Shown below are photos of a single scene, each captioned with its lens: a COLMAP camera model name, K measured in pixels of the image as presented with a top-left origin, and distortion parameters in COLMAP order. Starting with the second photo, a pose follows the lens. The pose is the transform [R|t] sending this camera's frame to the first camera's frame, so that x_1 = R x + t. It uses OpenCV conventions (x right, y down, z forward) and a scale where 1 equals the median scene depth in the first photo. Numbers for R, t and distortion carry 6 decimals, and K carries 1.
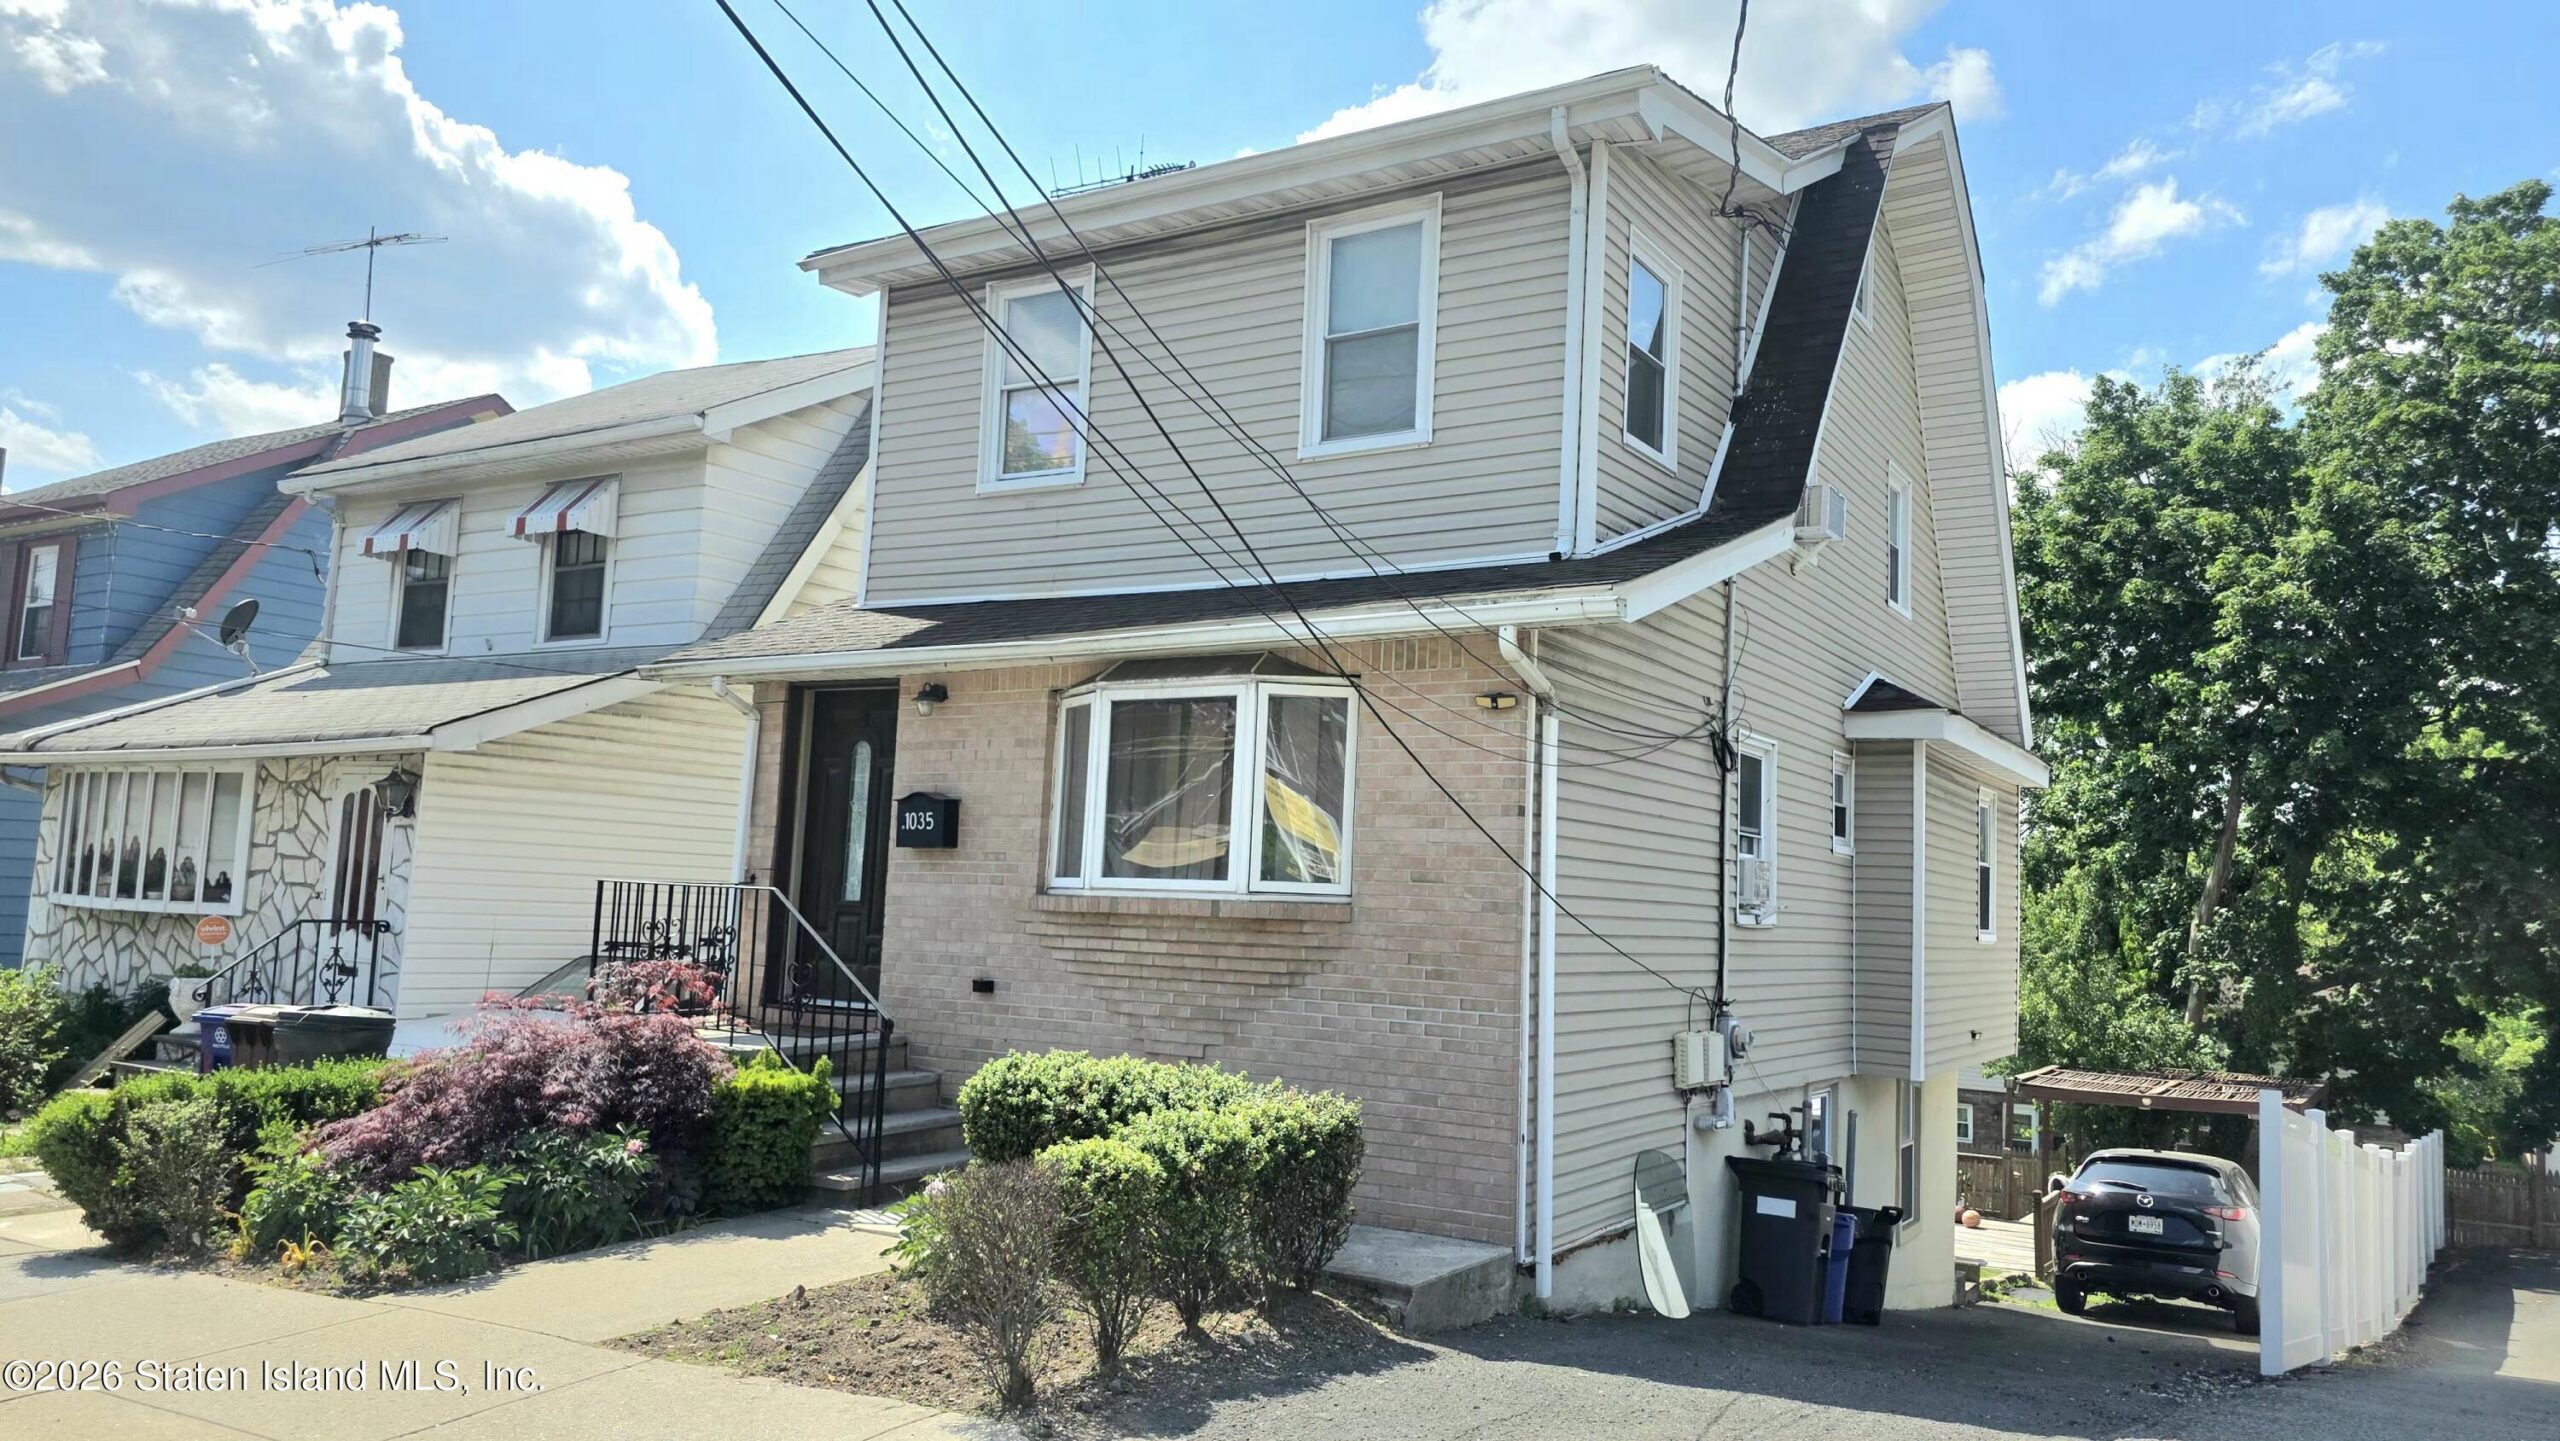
lens RADIAL K [[1762.5, 0, 1333.8], [0, 1762.5, 732.4], [0, 0, 1]] dist [0.078998, -0.087751]
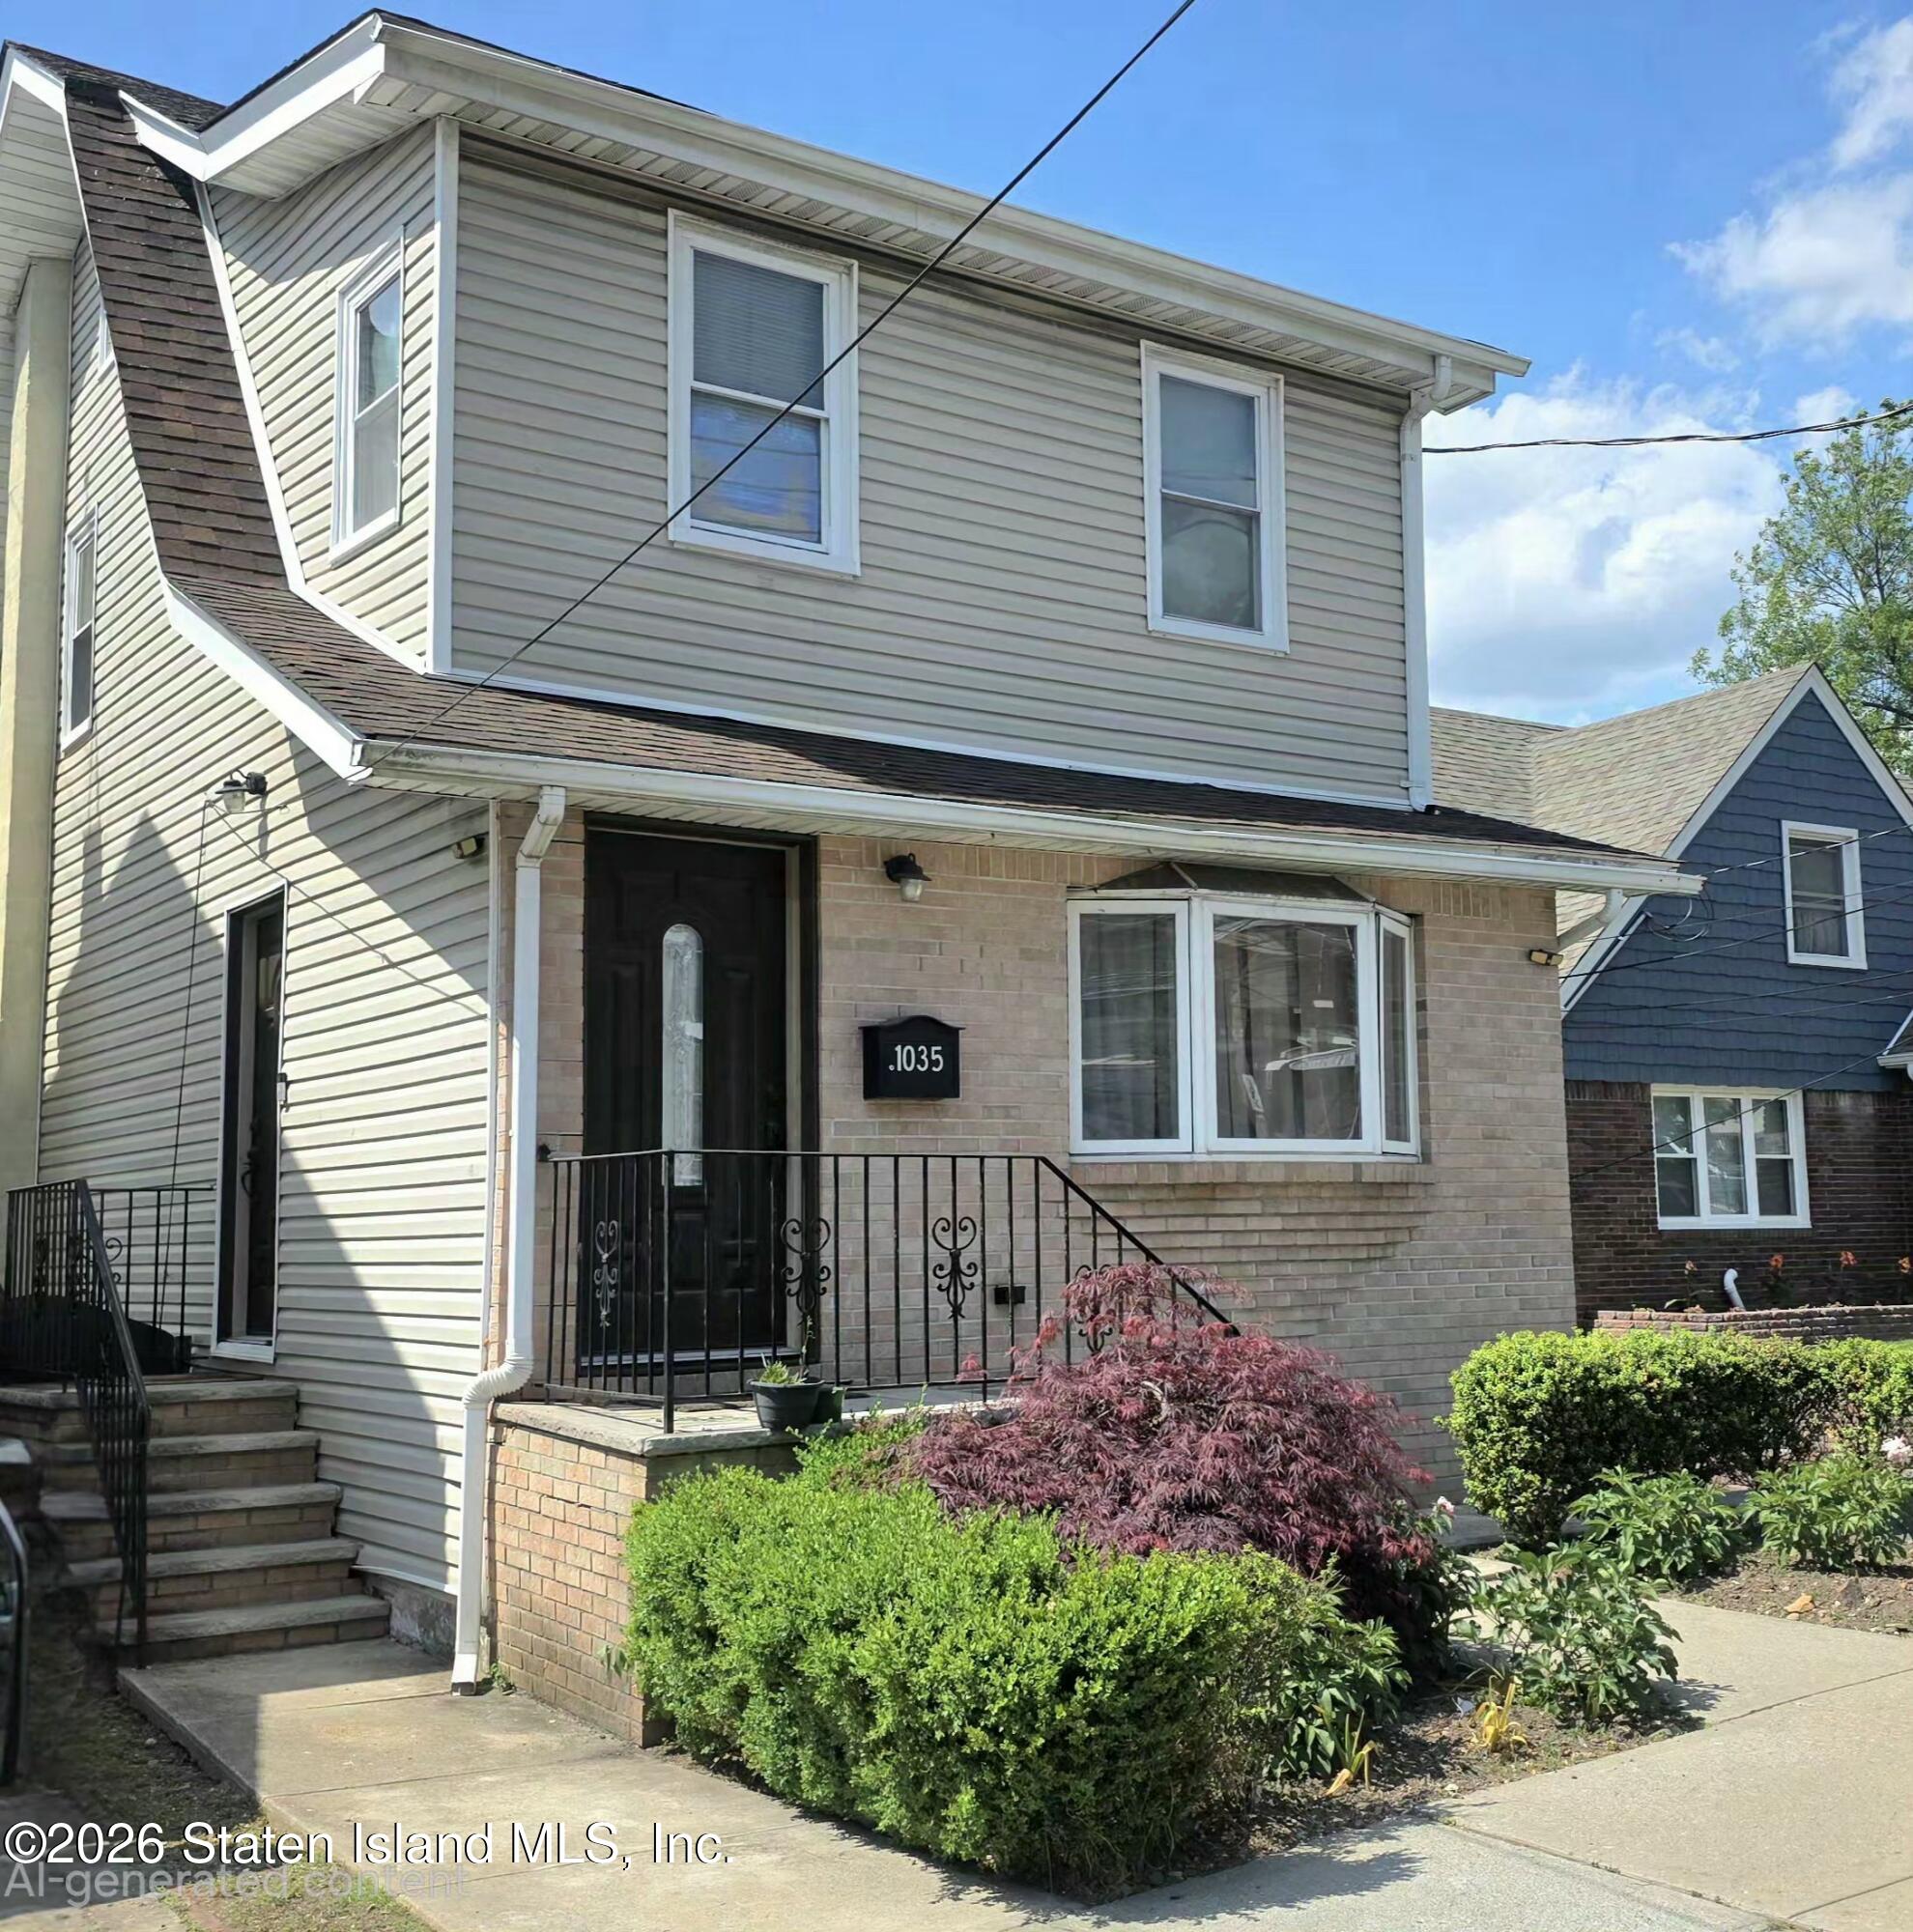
lens RADIAL K [[2267.3, 0, 1081.8], [0, 2267.3, 962.1], [0, 0, 1]] dist [0.163270, -0.046051]
pose [[0.396718, 0.060647, 0.915935, -1.015423], [-0.063619, 0.997232, -0.038474, 0.043419], [-0.915733, -0.043008, 0.399479, 0.609687]]
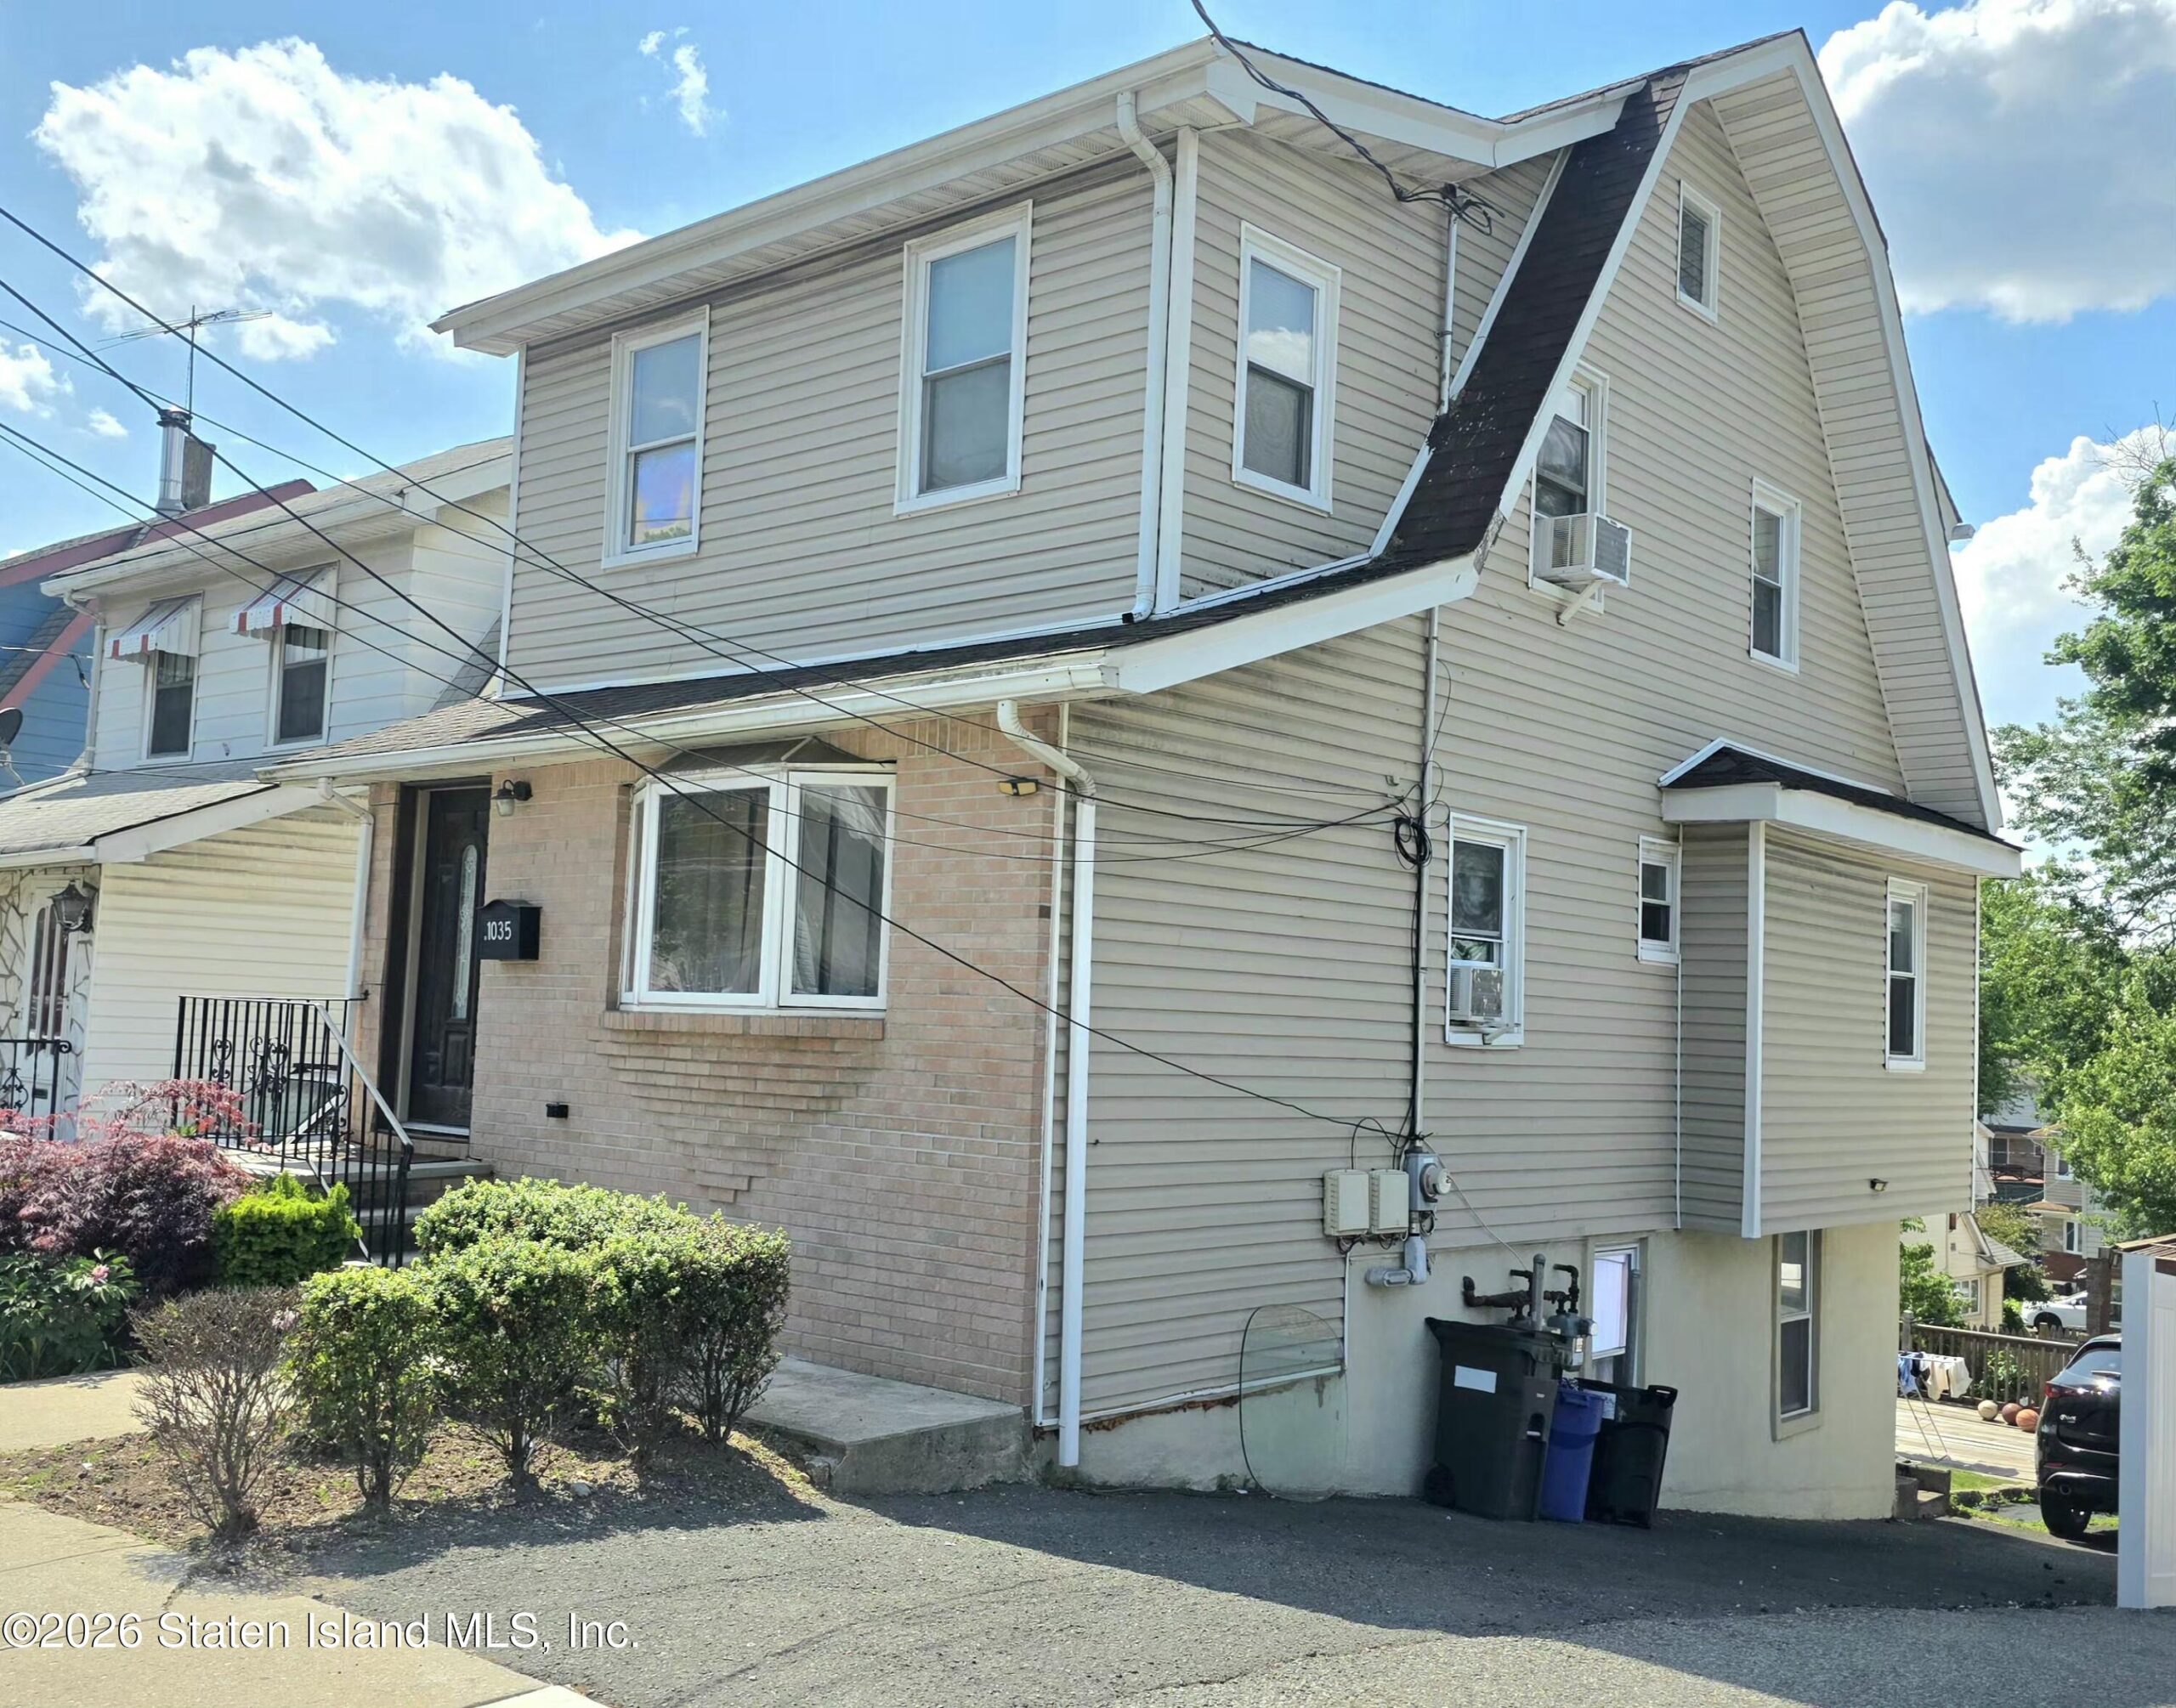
lens RADIAL K [[2074.8, 0, 1045.2], [0, 2074.8, 868.5], [0, 0, 1]] dist [0.079565, -0.077391]
pose [[0.982120, -0.014920, -0.187665, 0.250721], [0.018396, 0.999690, 0.016792, 0.004796], [0.187357, -0.019944, 0.982089, -0.007118]]
